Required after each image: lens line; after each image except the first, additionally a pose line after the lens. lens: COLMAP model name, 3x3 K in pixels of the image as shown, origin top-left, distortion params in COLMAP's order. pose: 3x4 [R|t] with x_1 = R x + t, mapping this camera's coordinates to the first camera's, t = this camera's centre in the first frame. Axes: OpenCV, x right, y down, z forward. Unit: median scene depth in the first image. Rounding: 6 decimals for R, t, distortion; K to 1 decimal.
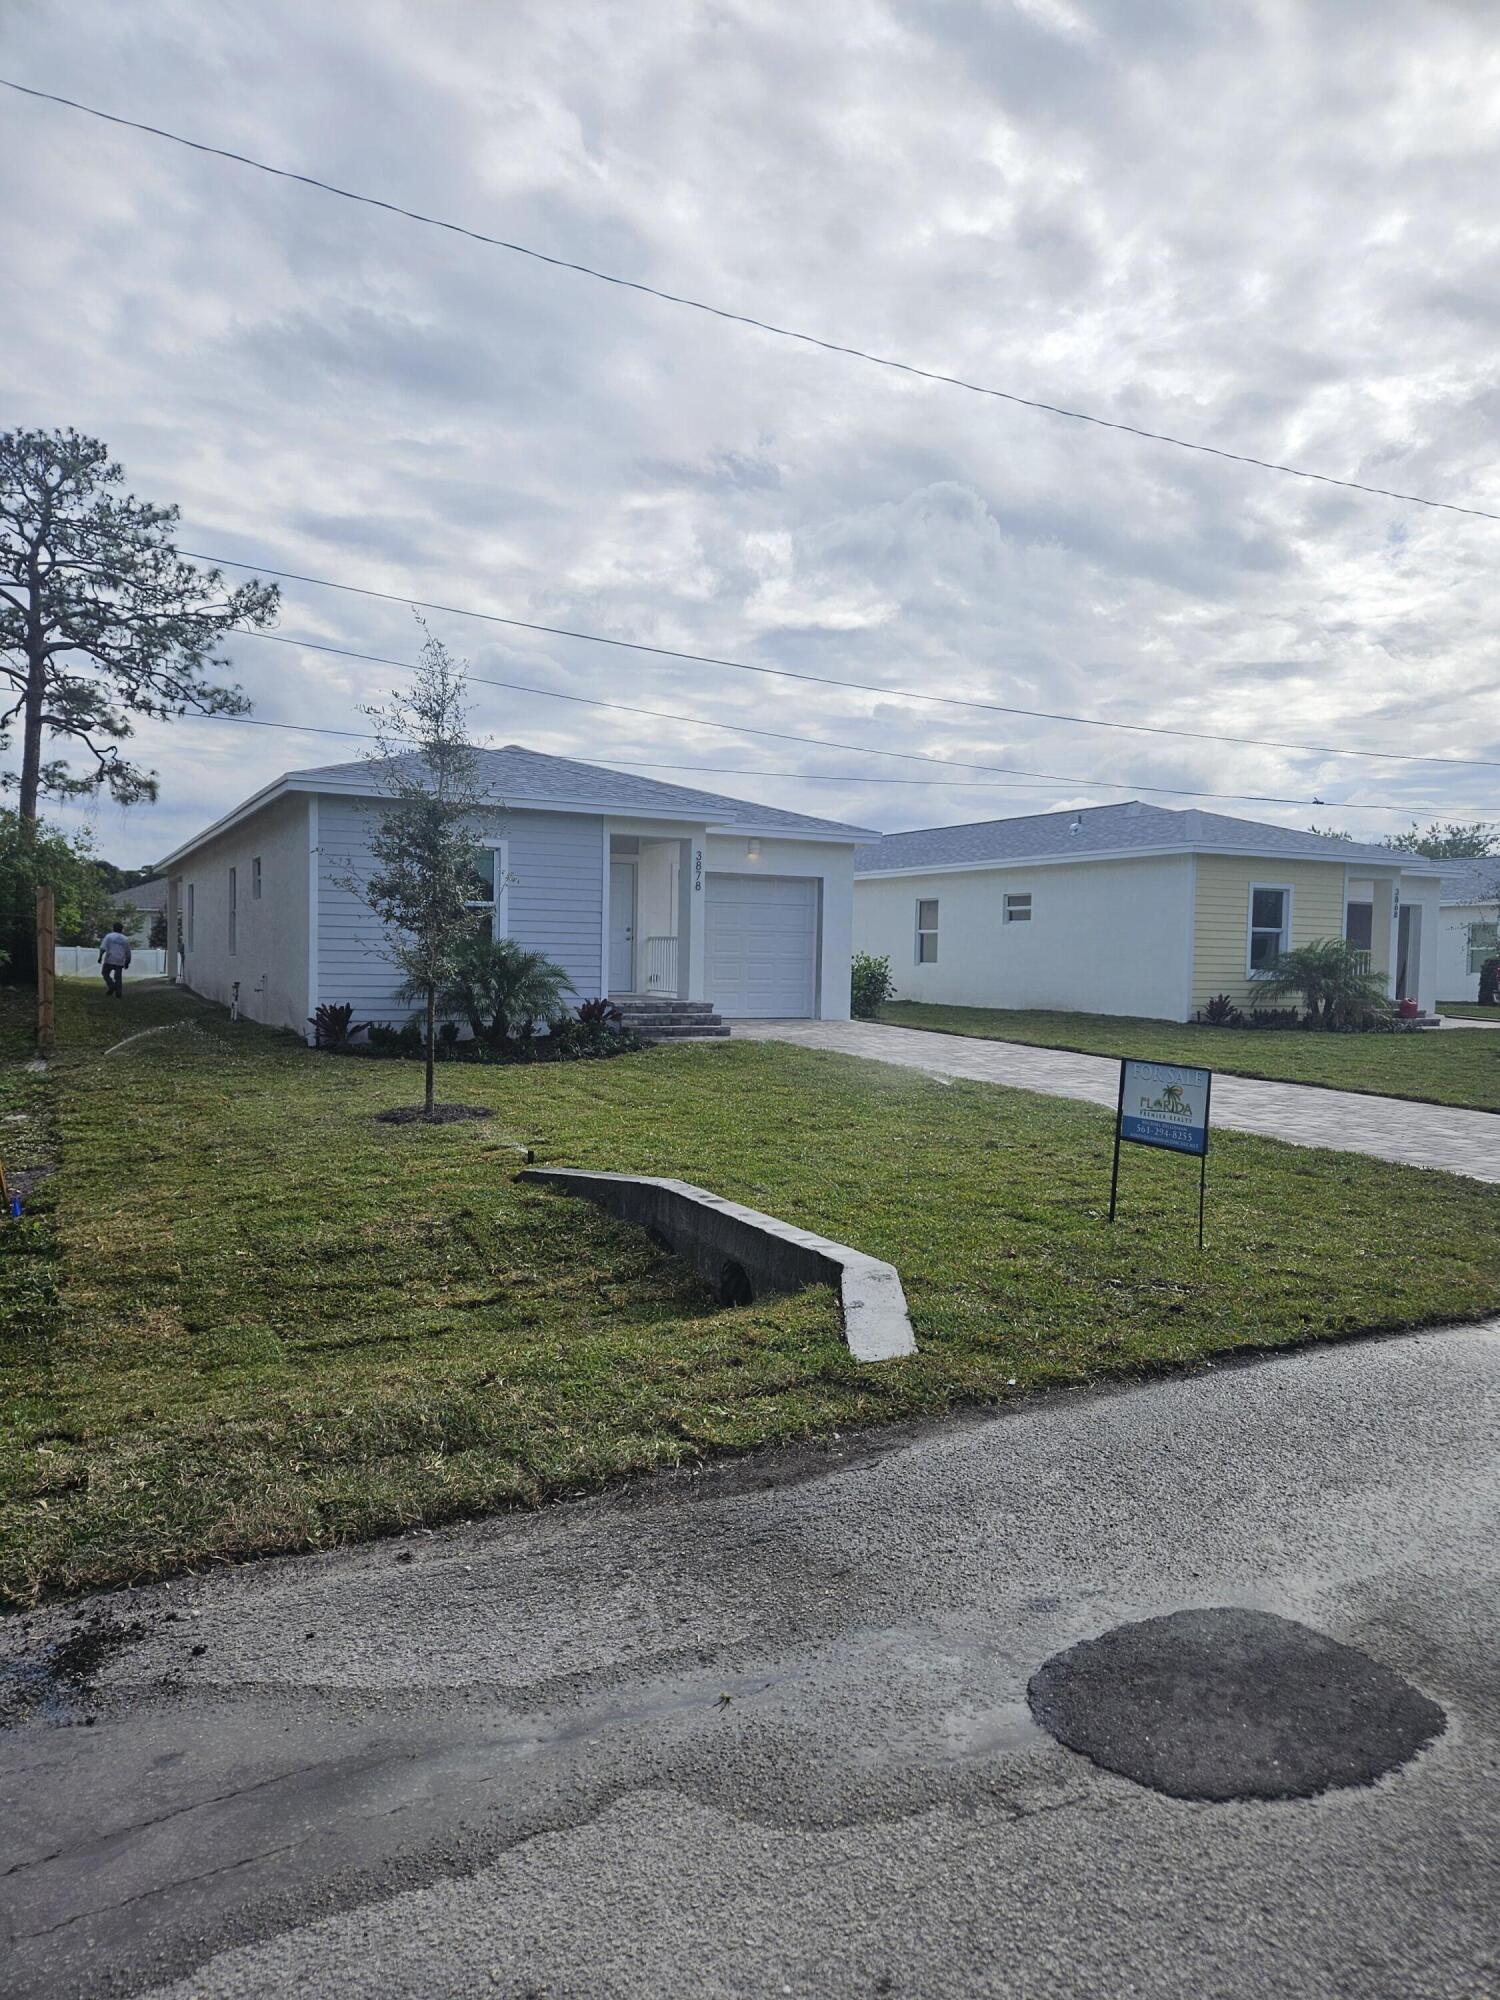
lens RADIAL K [[1346.8, 0, 767.4], [0, 1346.8, 1010.9], [0, 0, 1]] dist [0.076973, -0.048693]
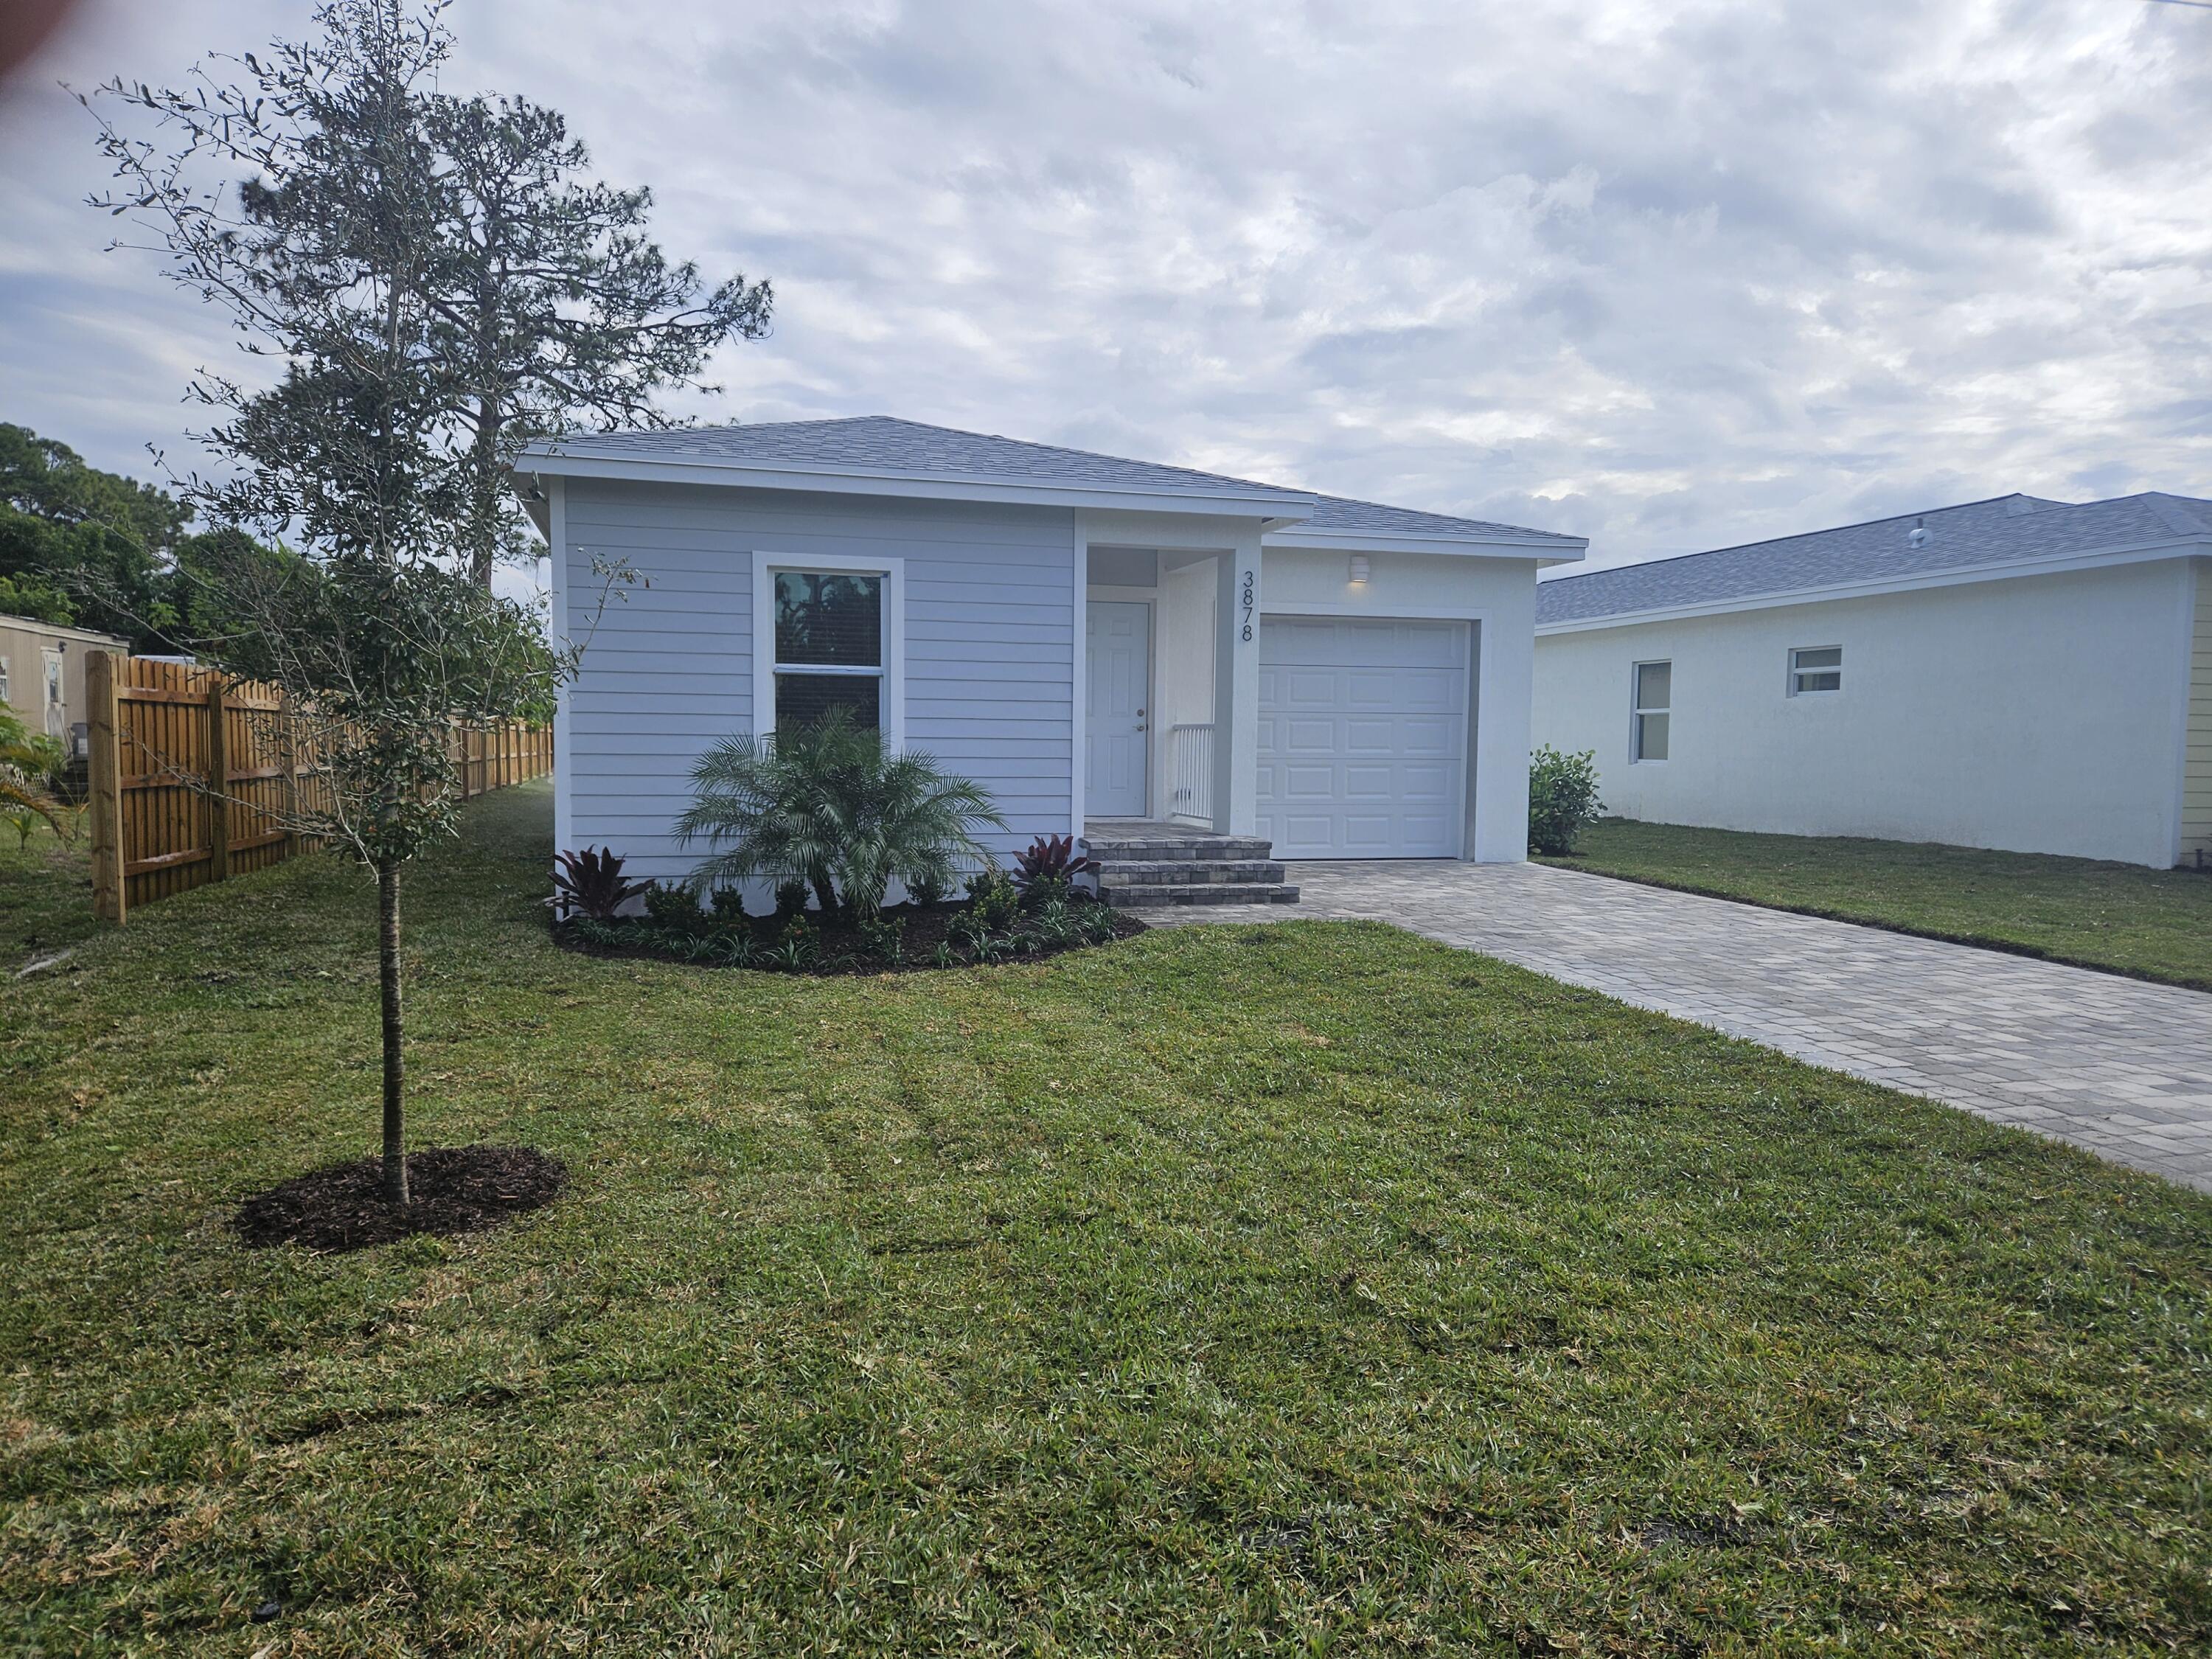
lens RADIAL K [[1489.5, 0, 1083.5], [0, 1489.5, 837.8], [0, 0, 1]] dist [0.076973, -0.048693]
pose [[0.975110, 0.004895, -0.221668, 0.018115], [-0.000659, 0.999816, 0.019177, -0.016605], [0.221721, -0.018554, 0.974934, 0.325283]]
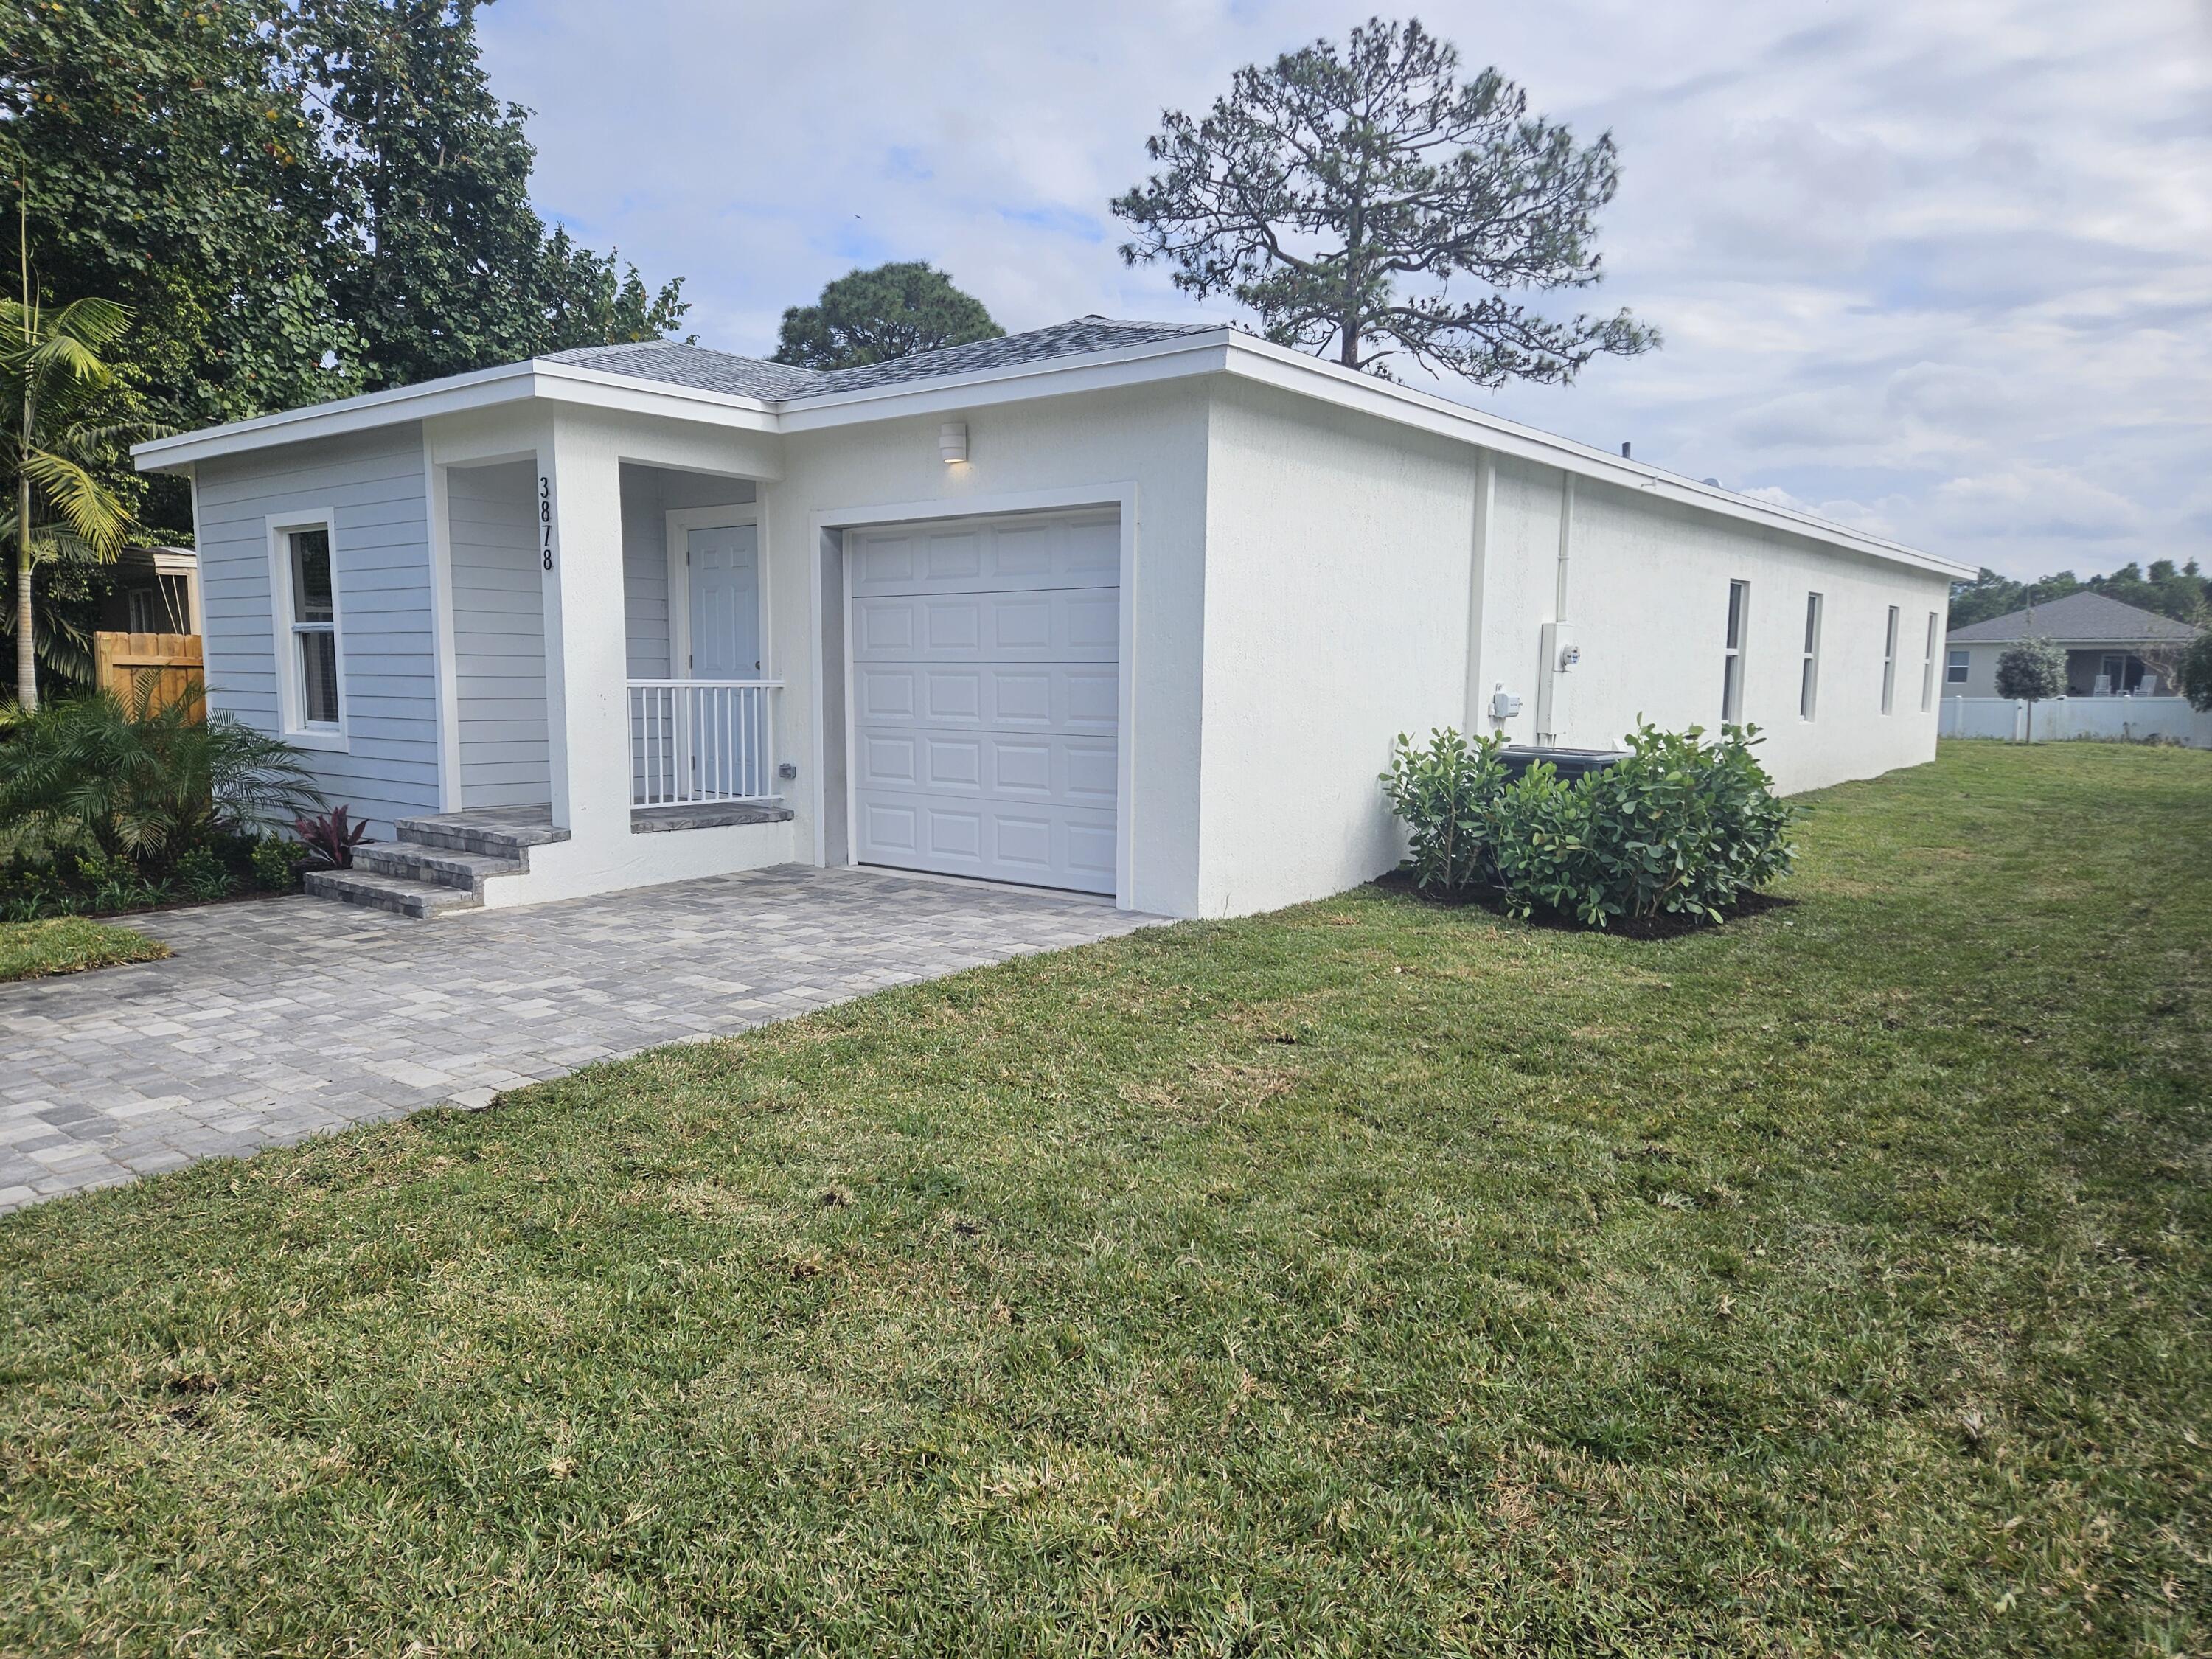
lens RADIAL K [[1489.5, 0, 1090.4], [0, 1489.5, 848.6], [0, 0, 1]] dist [0.076973, -0.048693]
pose [[0.390527, 0.089993, -0.916182, 0.400792], [-0.039168, 0.995934, 0.081131, -0.041287], [0.919758, 0.004201, 0.392463, 0.845130]]
